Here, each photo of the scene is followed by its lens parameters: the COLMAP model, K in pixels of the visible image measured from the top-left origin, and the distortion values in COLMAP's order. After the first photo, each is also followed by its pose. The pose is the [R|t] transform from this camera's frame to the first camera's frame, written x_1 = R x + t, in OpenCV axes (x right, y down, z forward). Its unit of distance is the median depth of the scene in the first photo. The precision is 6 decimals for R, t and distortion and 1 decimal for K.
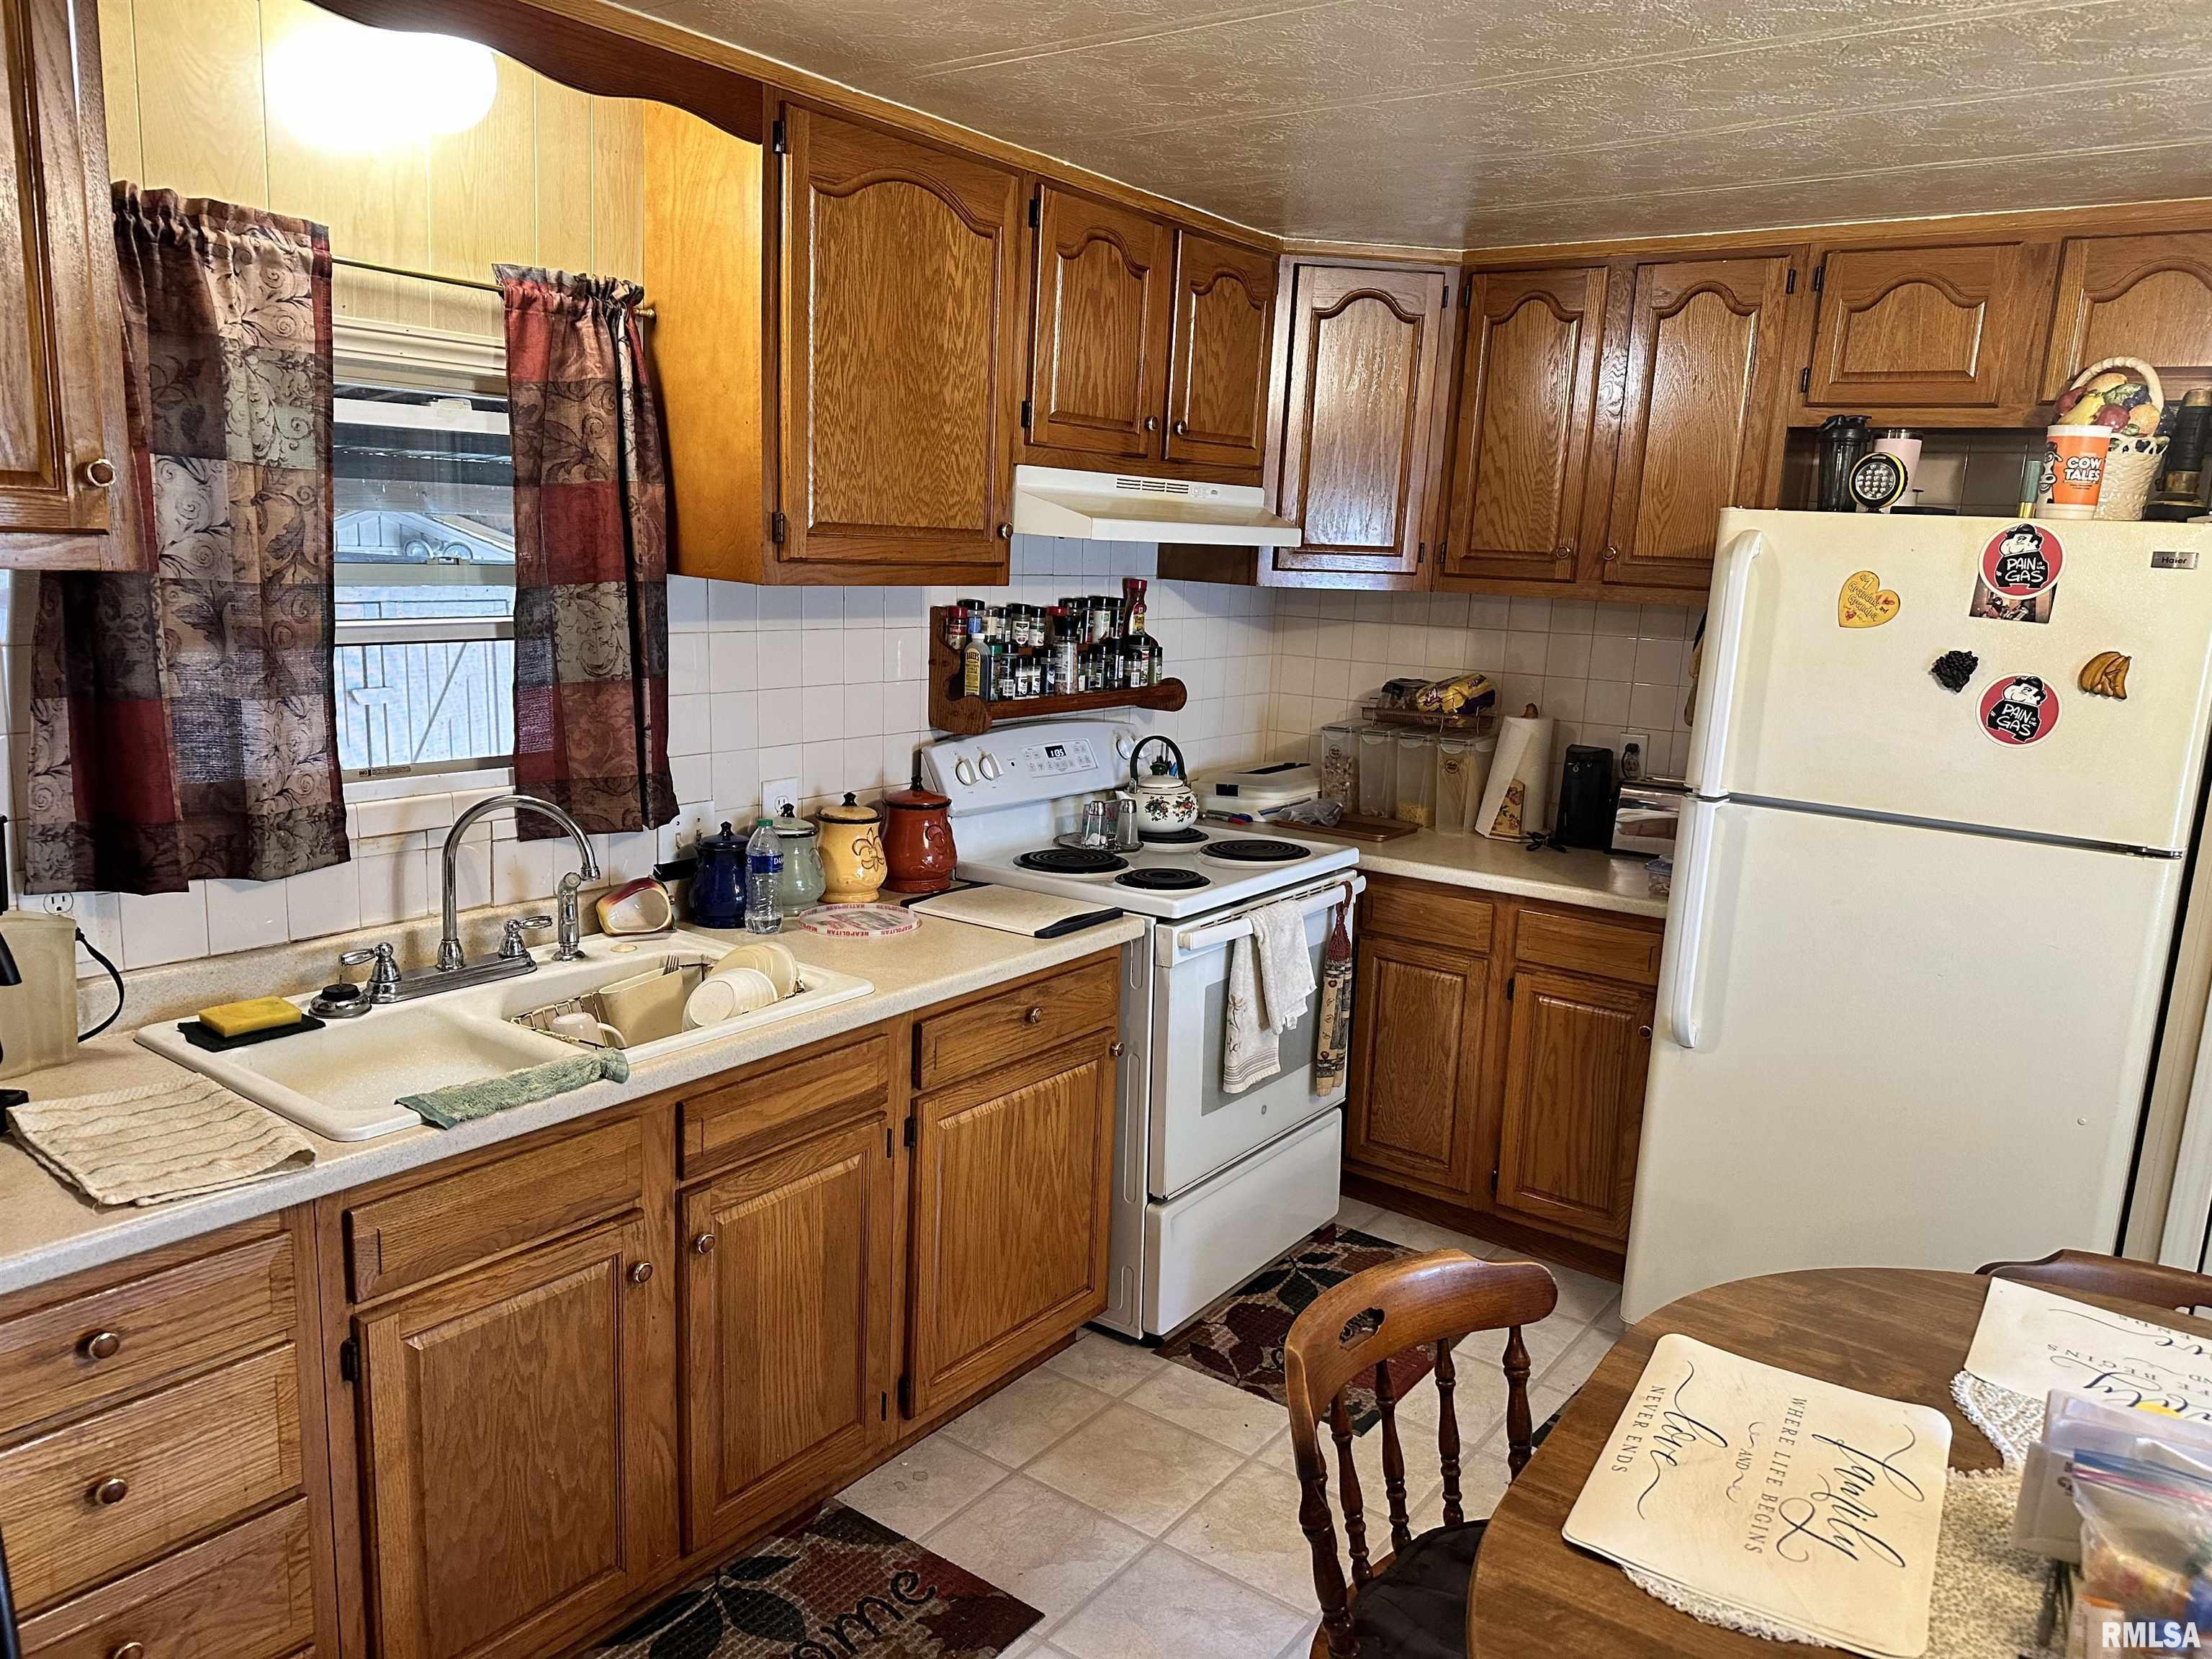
lens RADIAL K [[1547.0, 0, 1106.2], [0, 1547.0, 836.5], [0, 0, 1]] dist [0.096044, -0.126362]
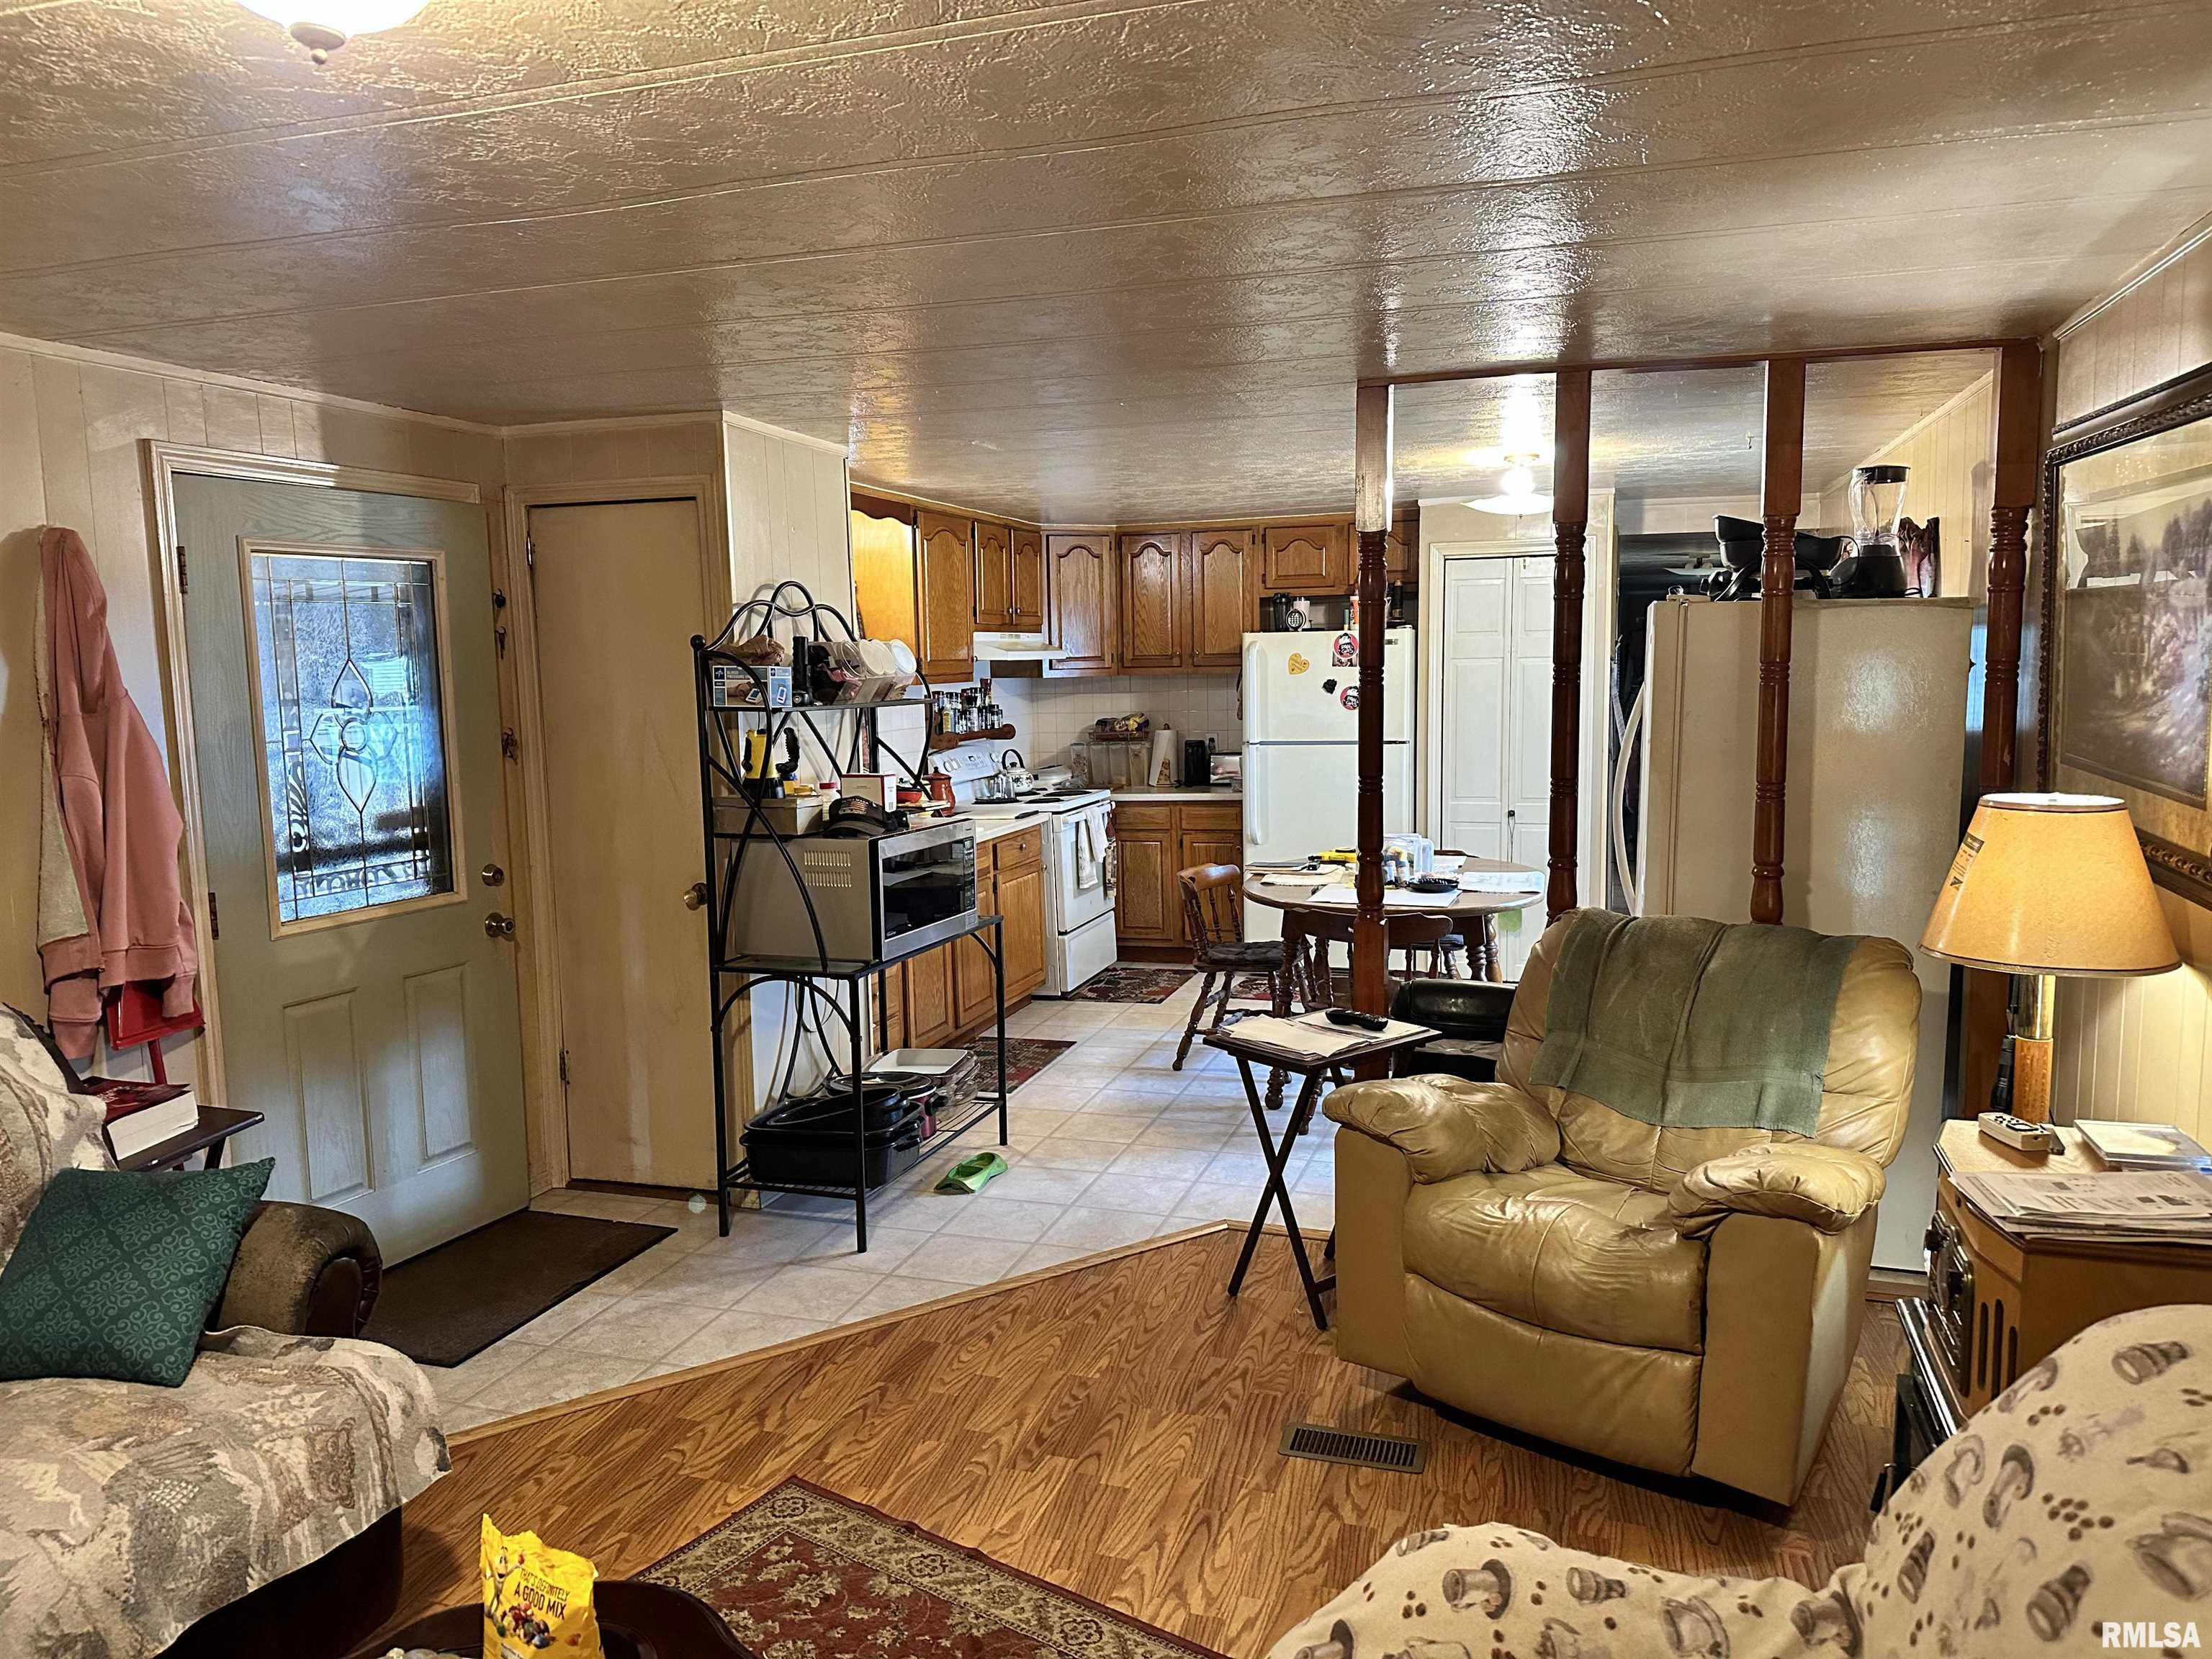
lens RADIAL K [[1553.2, 0, 1097.5], [0, 1553.2, 832.2], [0, 0, 1]] dist [0.166776, -0.134493]
pose [[0.947054, -0.100599, 0.304906, -0.641668], [0.124011, 0.990563, -0.058364, 0.233066], [-0.296157, 0.093086, 0.950592, -1.322332]]
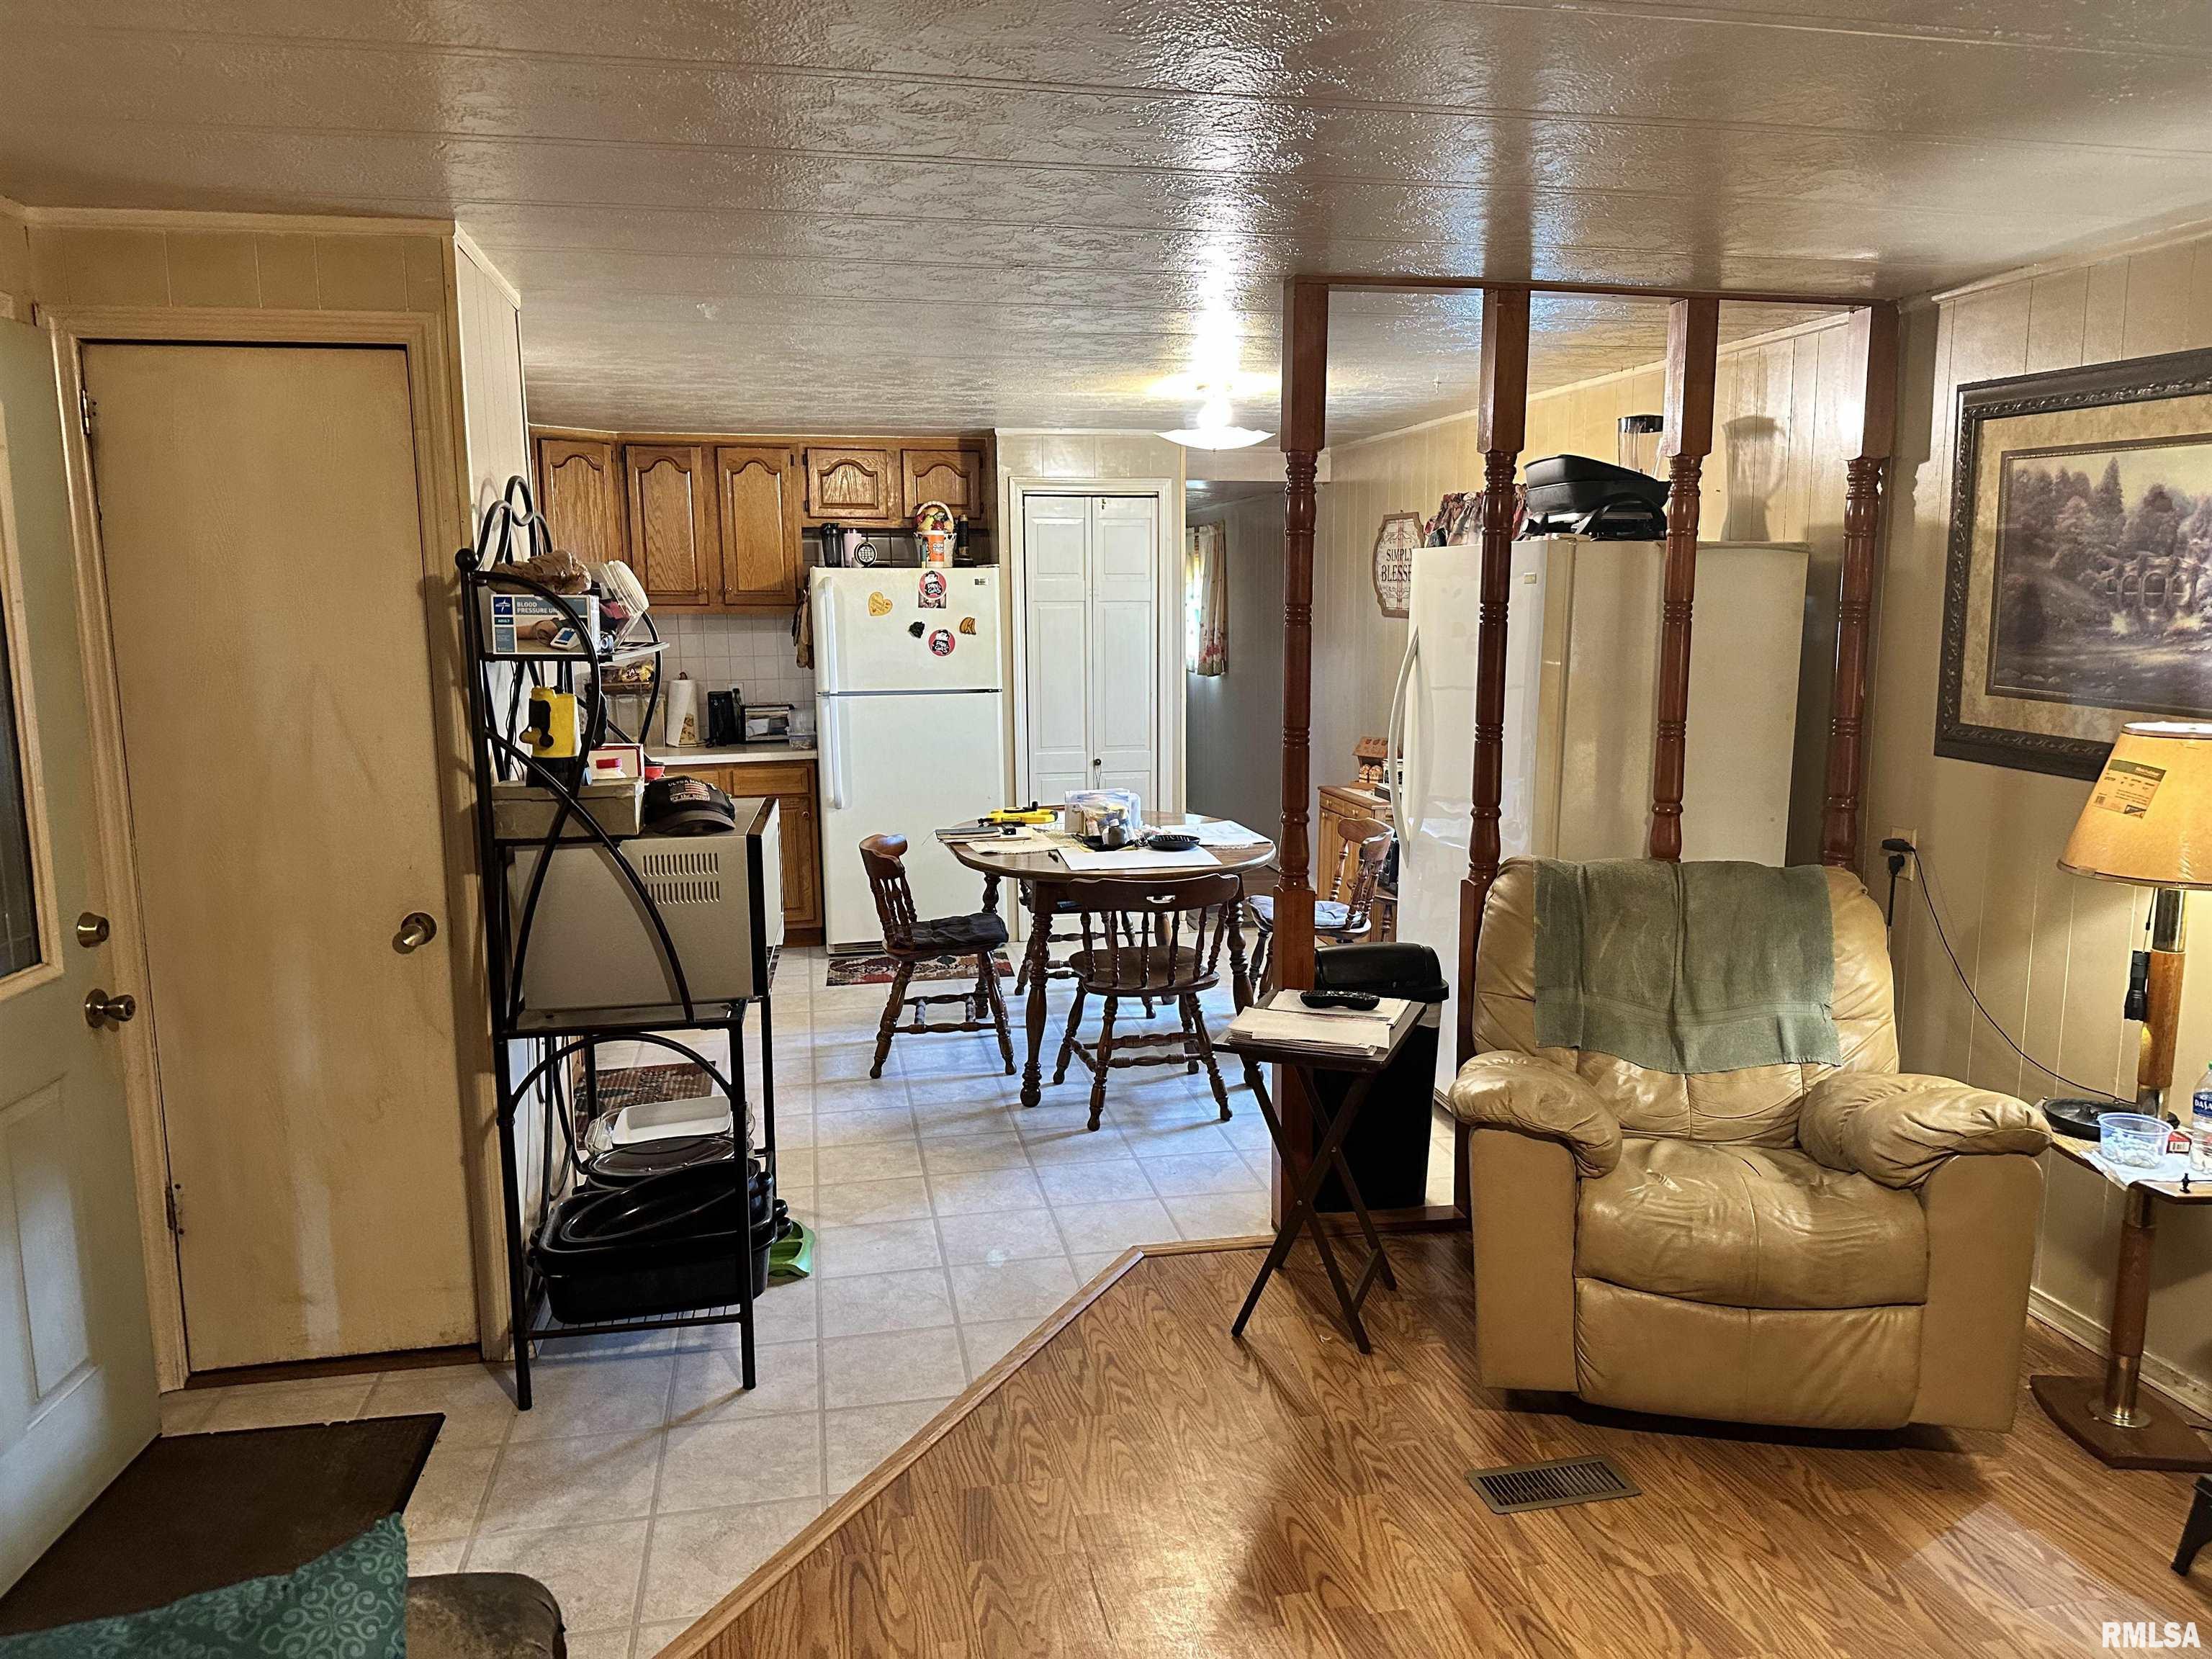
lens RADIAL K [[1559.8, 0, 1101.2], [0, 1559.8, 825.7], [0, 0, 1]] dist [0.170733, -0.233132]
pose [[0.670803, -0.163170, 0.723463, -1.008771], [0.184198, 0.981586, 0.050597, 0.116162], [-0.718397, 0.099319, 0.688506, -0.809498]]
